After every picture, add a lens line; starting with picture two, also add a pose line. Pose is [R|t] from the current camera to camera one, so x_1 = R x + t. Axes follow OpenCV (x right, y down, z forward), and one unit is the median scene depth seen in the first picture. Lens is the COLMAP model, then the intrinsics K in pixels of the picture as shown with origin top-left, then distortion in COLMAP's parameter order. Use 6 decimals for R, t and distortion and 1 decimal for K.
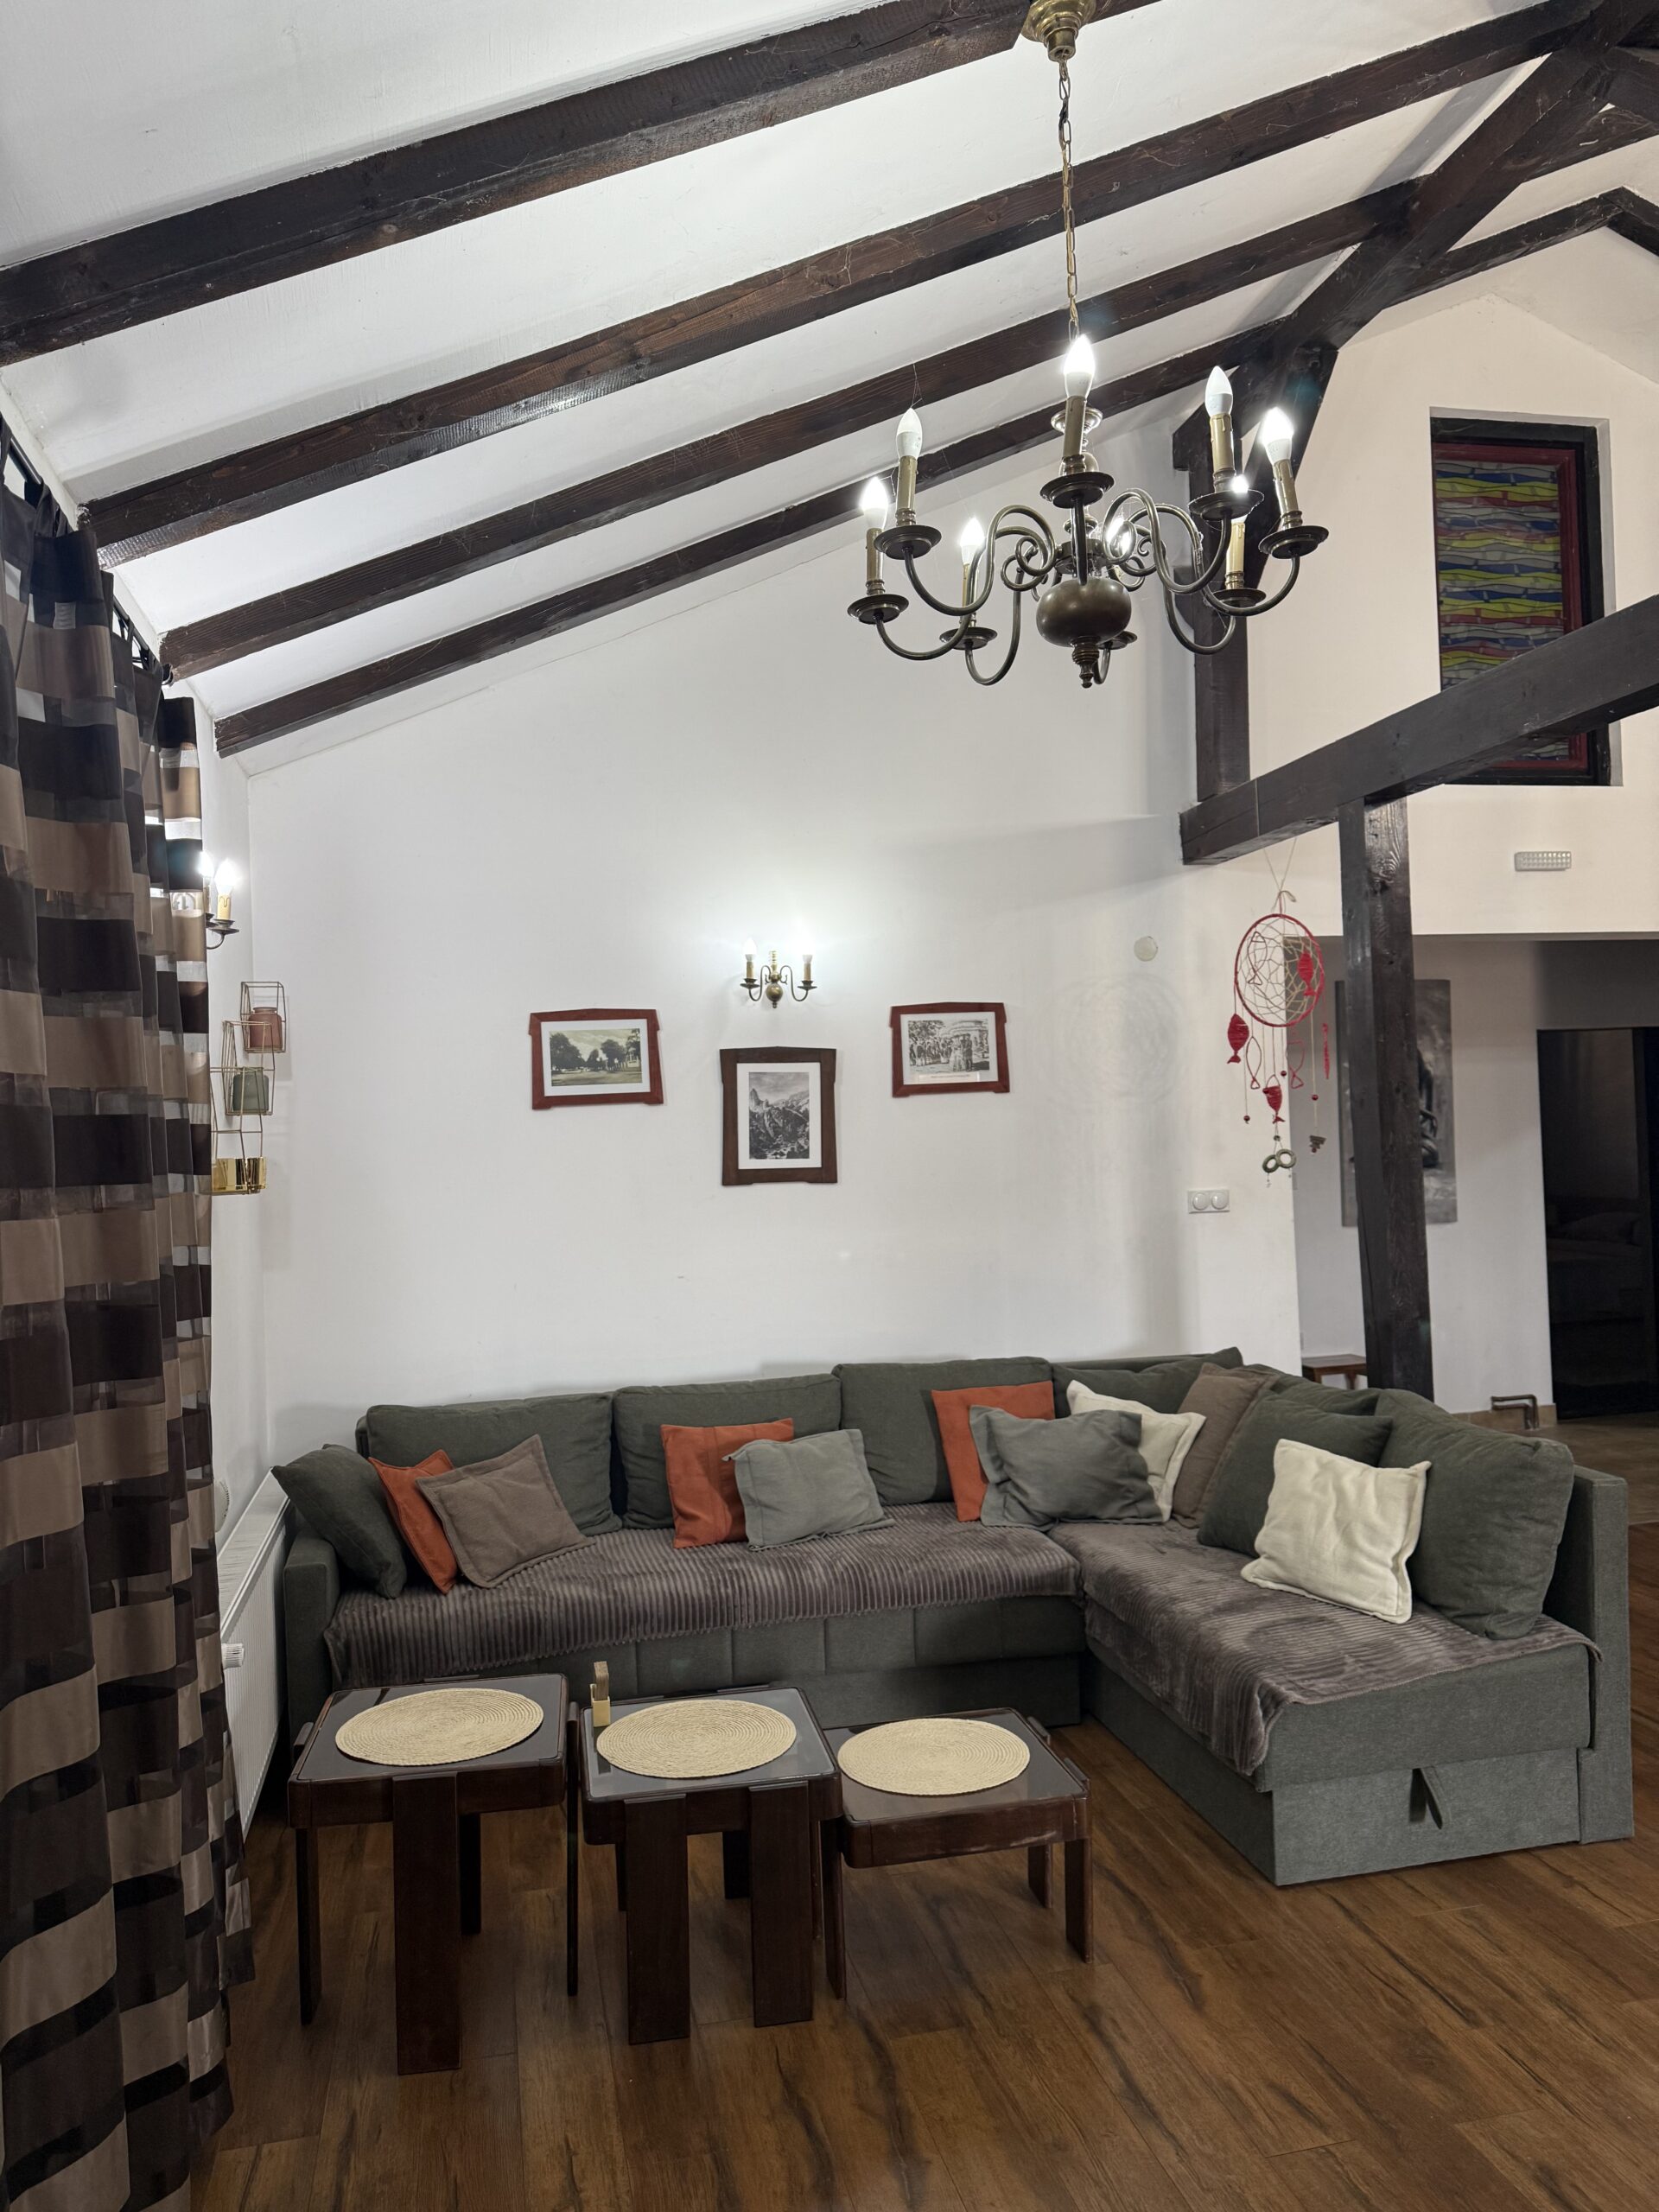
lens RADIAL K [[1541.1, 0, 826.0], [0, 1541.1, 1104.6], [0, 0, 1]] dist [0.104417, -0.142265]
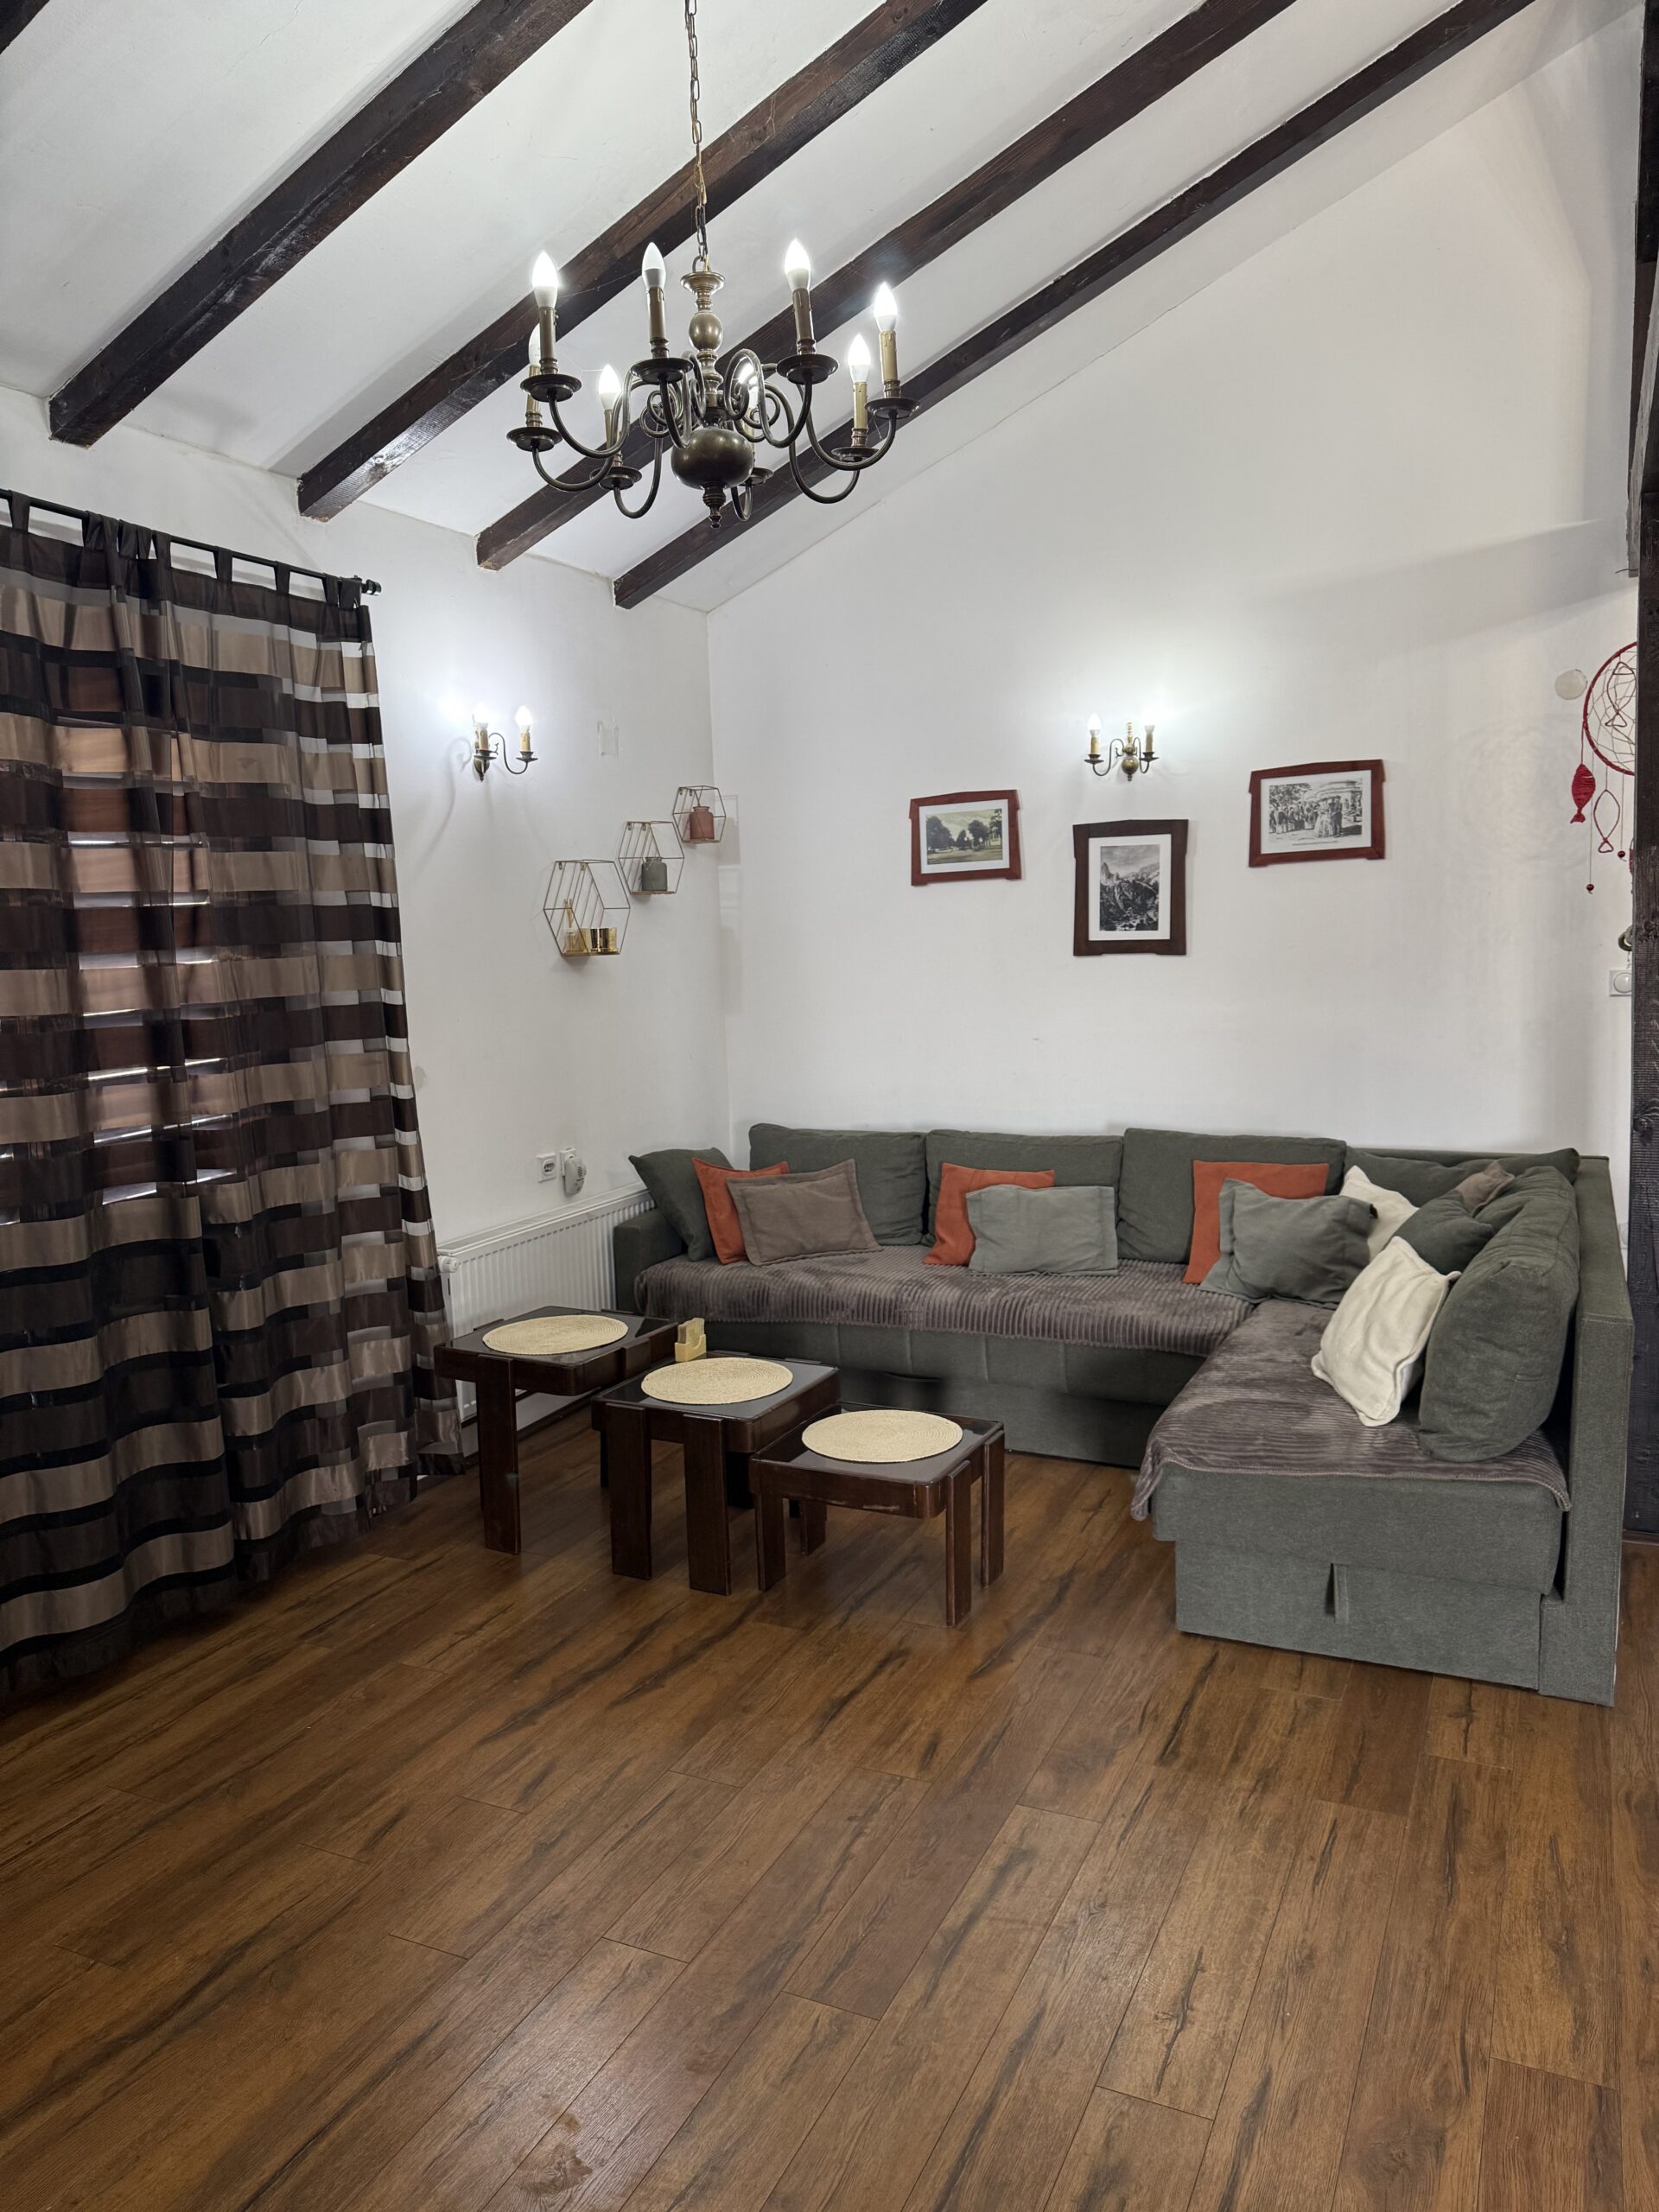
lens RADIAL K [[1548.8, 0, 832.0], [0, 1548.8, 1114.2], [0, 0, 1]] dist [0.103487, -0.177412]
pose [[0.779267, 0.082815, -0.621196, 0.549108], [0.019035, 0.987645, 0.155547, -0.010842], [0.626403, -0.133037, 0.768063, 0.063649]]
